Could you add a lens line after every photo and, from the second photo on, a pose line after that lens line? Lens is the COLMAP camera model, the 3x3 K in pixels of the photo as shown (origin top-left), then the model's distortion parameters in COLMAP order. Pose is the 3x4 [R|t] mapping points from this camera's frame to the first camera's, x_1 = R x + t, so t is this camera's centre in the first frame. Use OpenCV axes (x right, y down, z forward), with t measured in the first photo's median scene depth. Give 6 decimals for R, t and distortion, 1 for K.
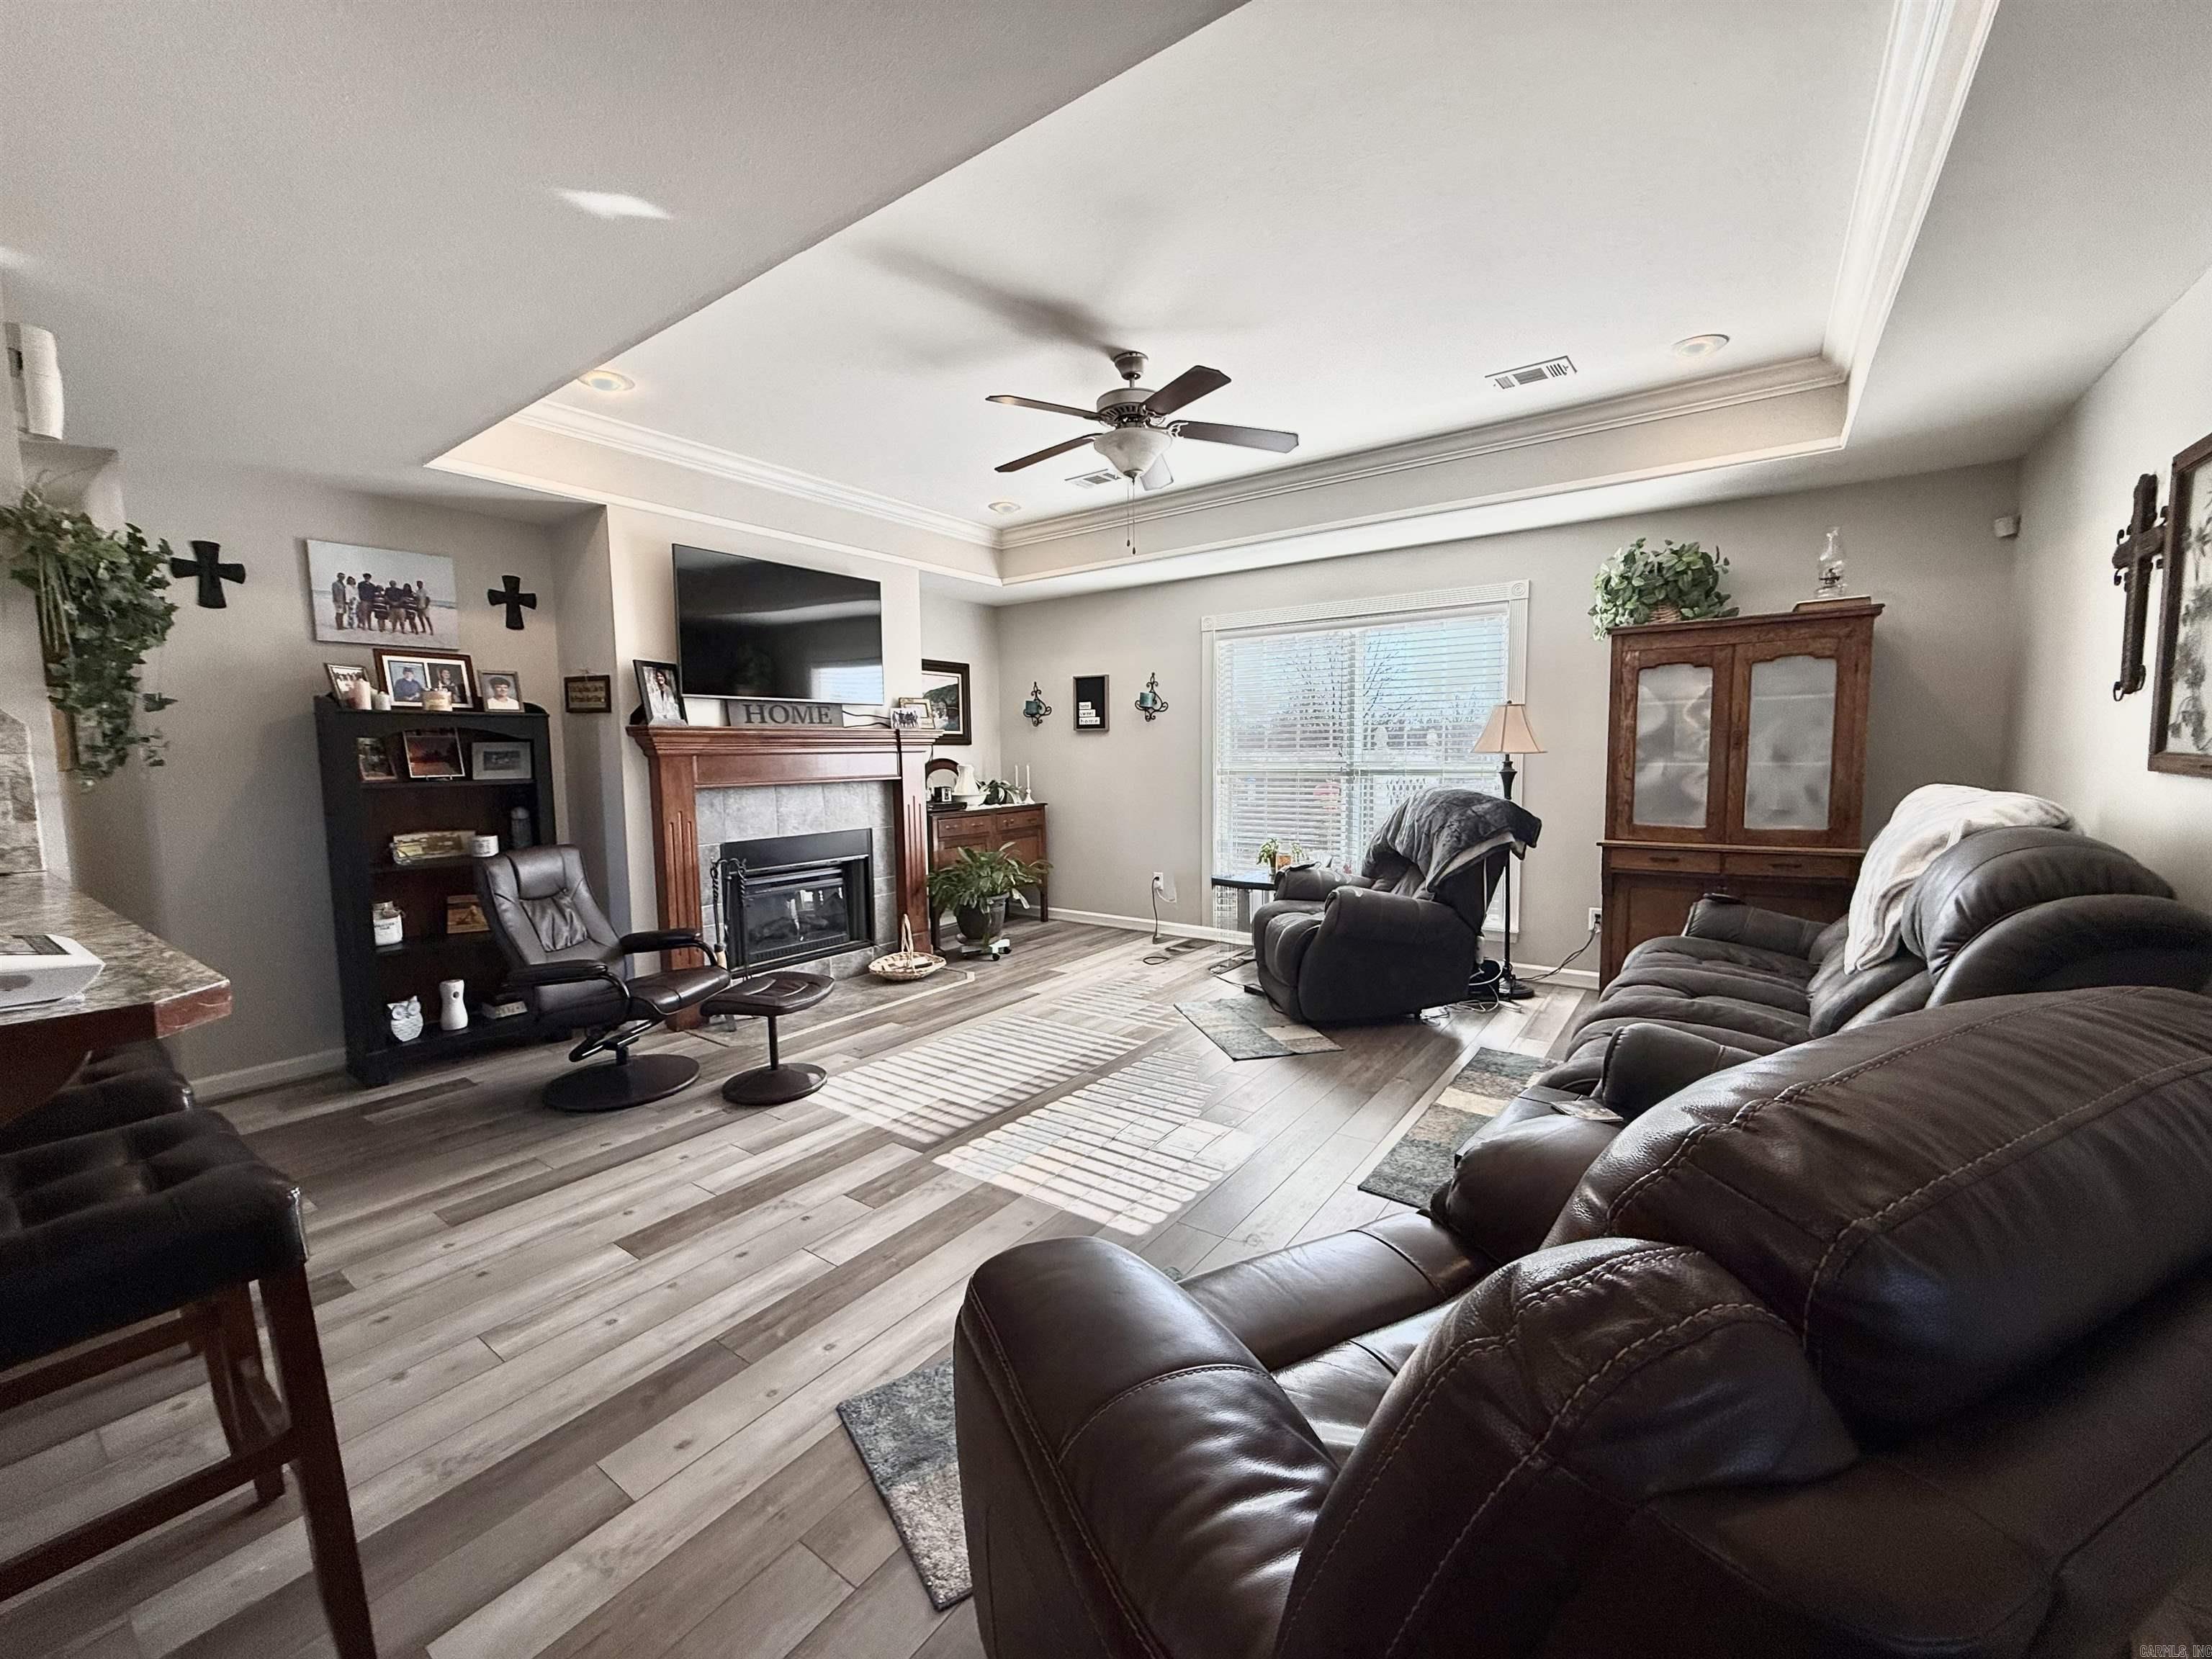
lens RADIAL K [[880.8, 0, 1094.6], [0, 880.8, 823.8], [0, 0, 1]] dist [0.000586, 0.000278]
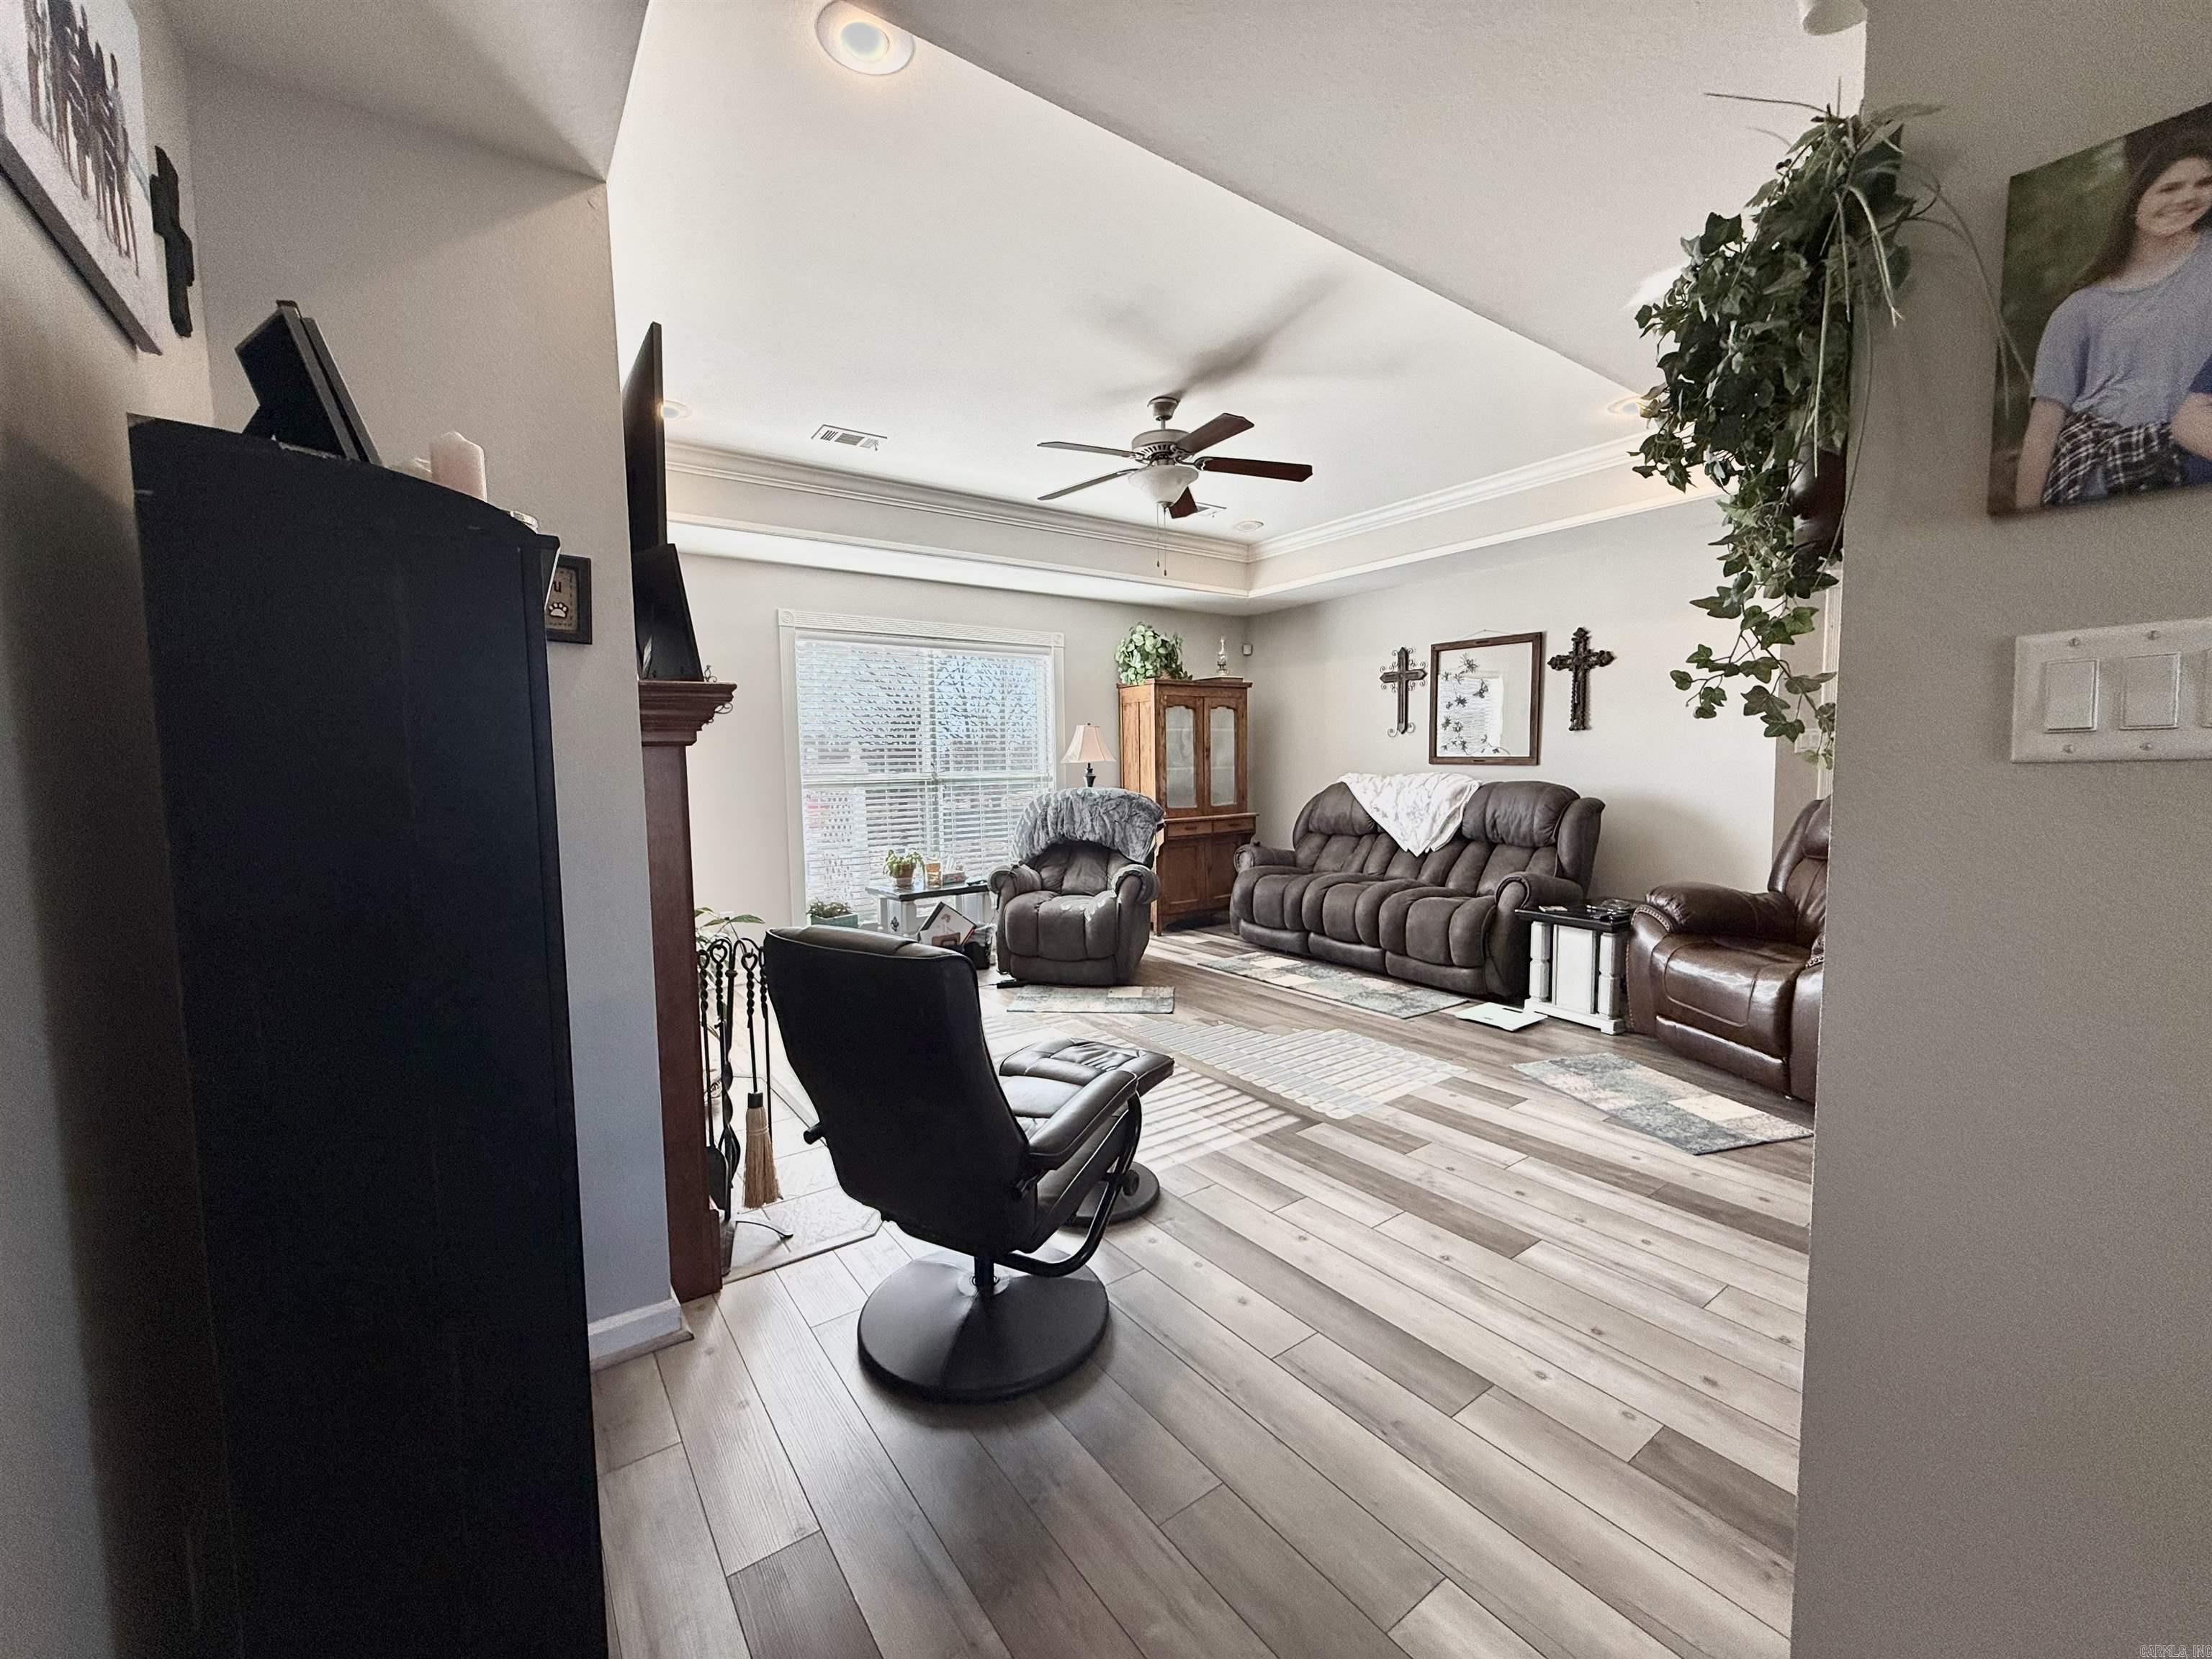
lens RADIAL K [[880.8, 0, 1098.0], [0, 880.8, 830.6], [0, 0, 1]] dist [0.000586, 0.000278]
pose [[0.315315, -0.063465, 0.946863, -0.973581], [0.089897, 0.995272, 0.036773, -0.030047], [-0.944720, 0.073525, 0.319529, 0.686841]]
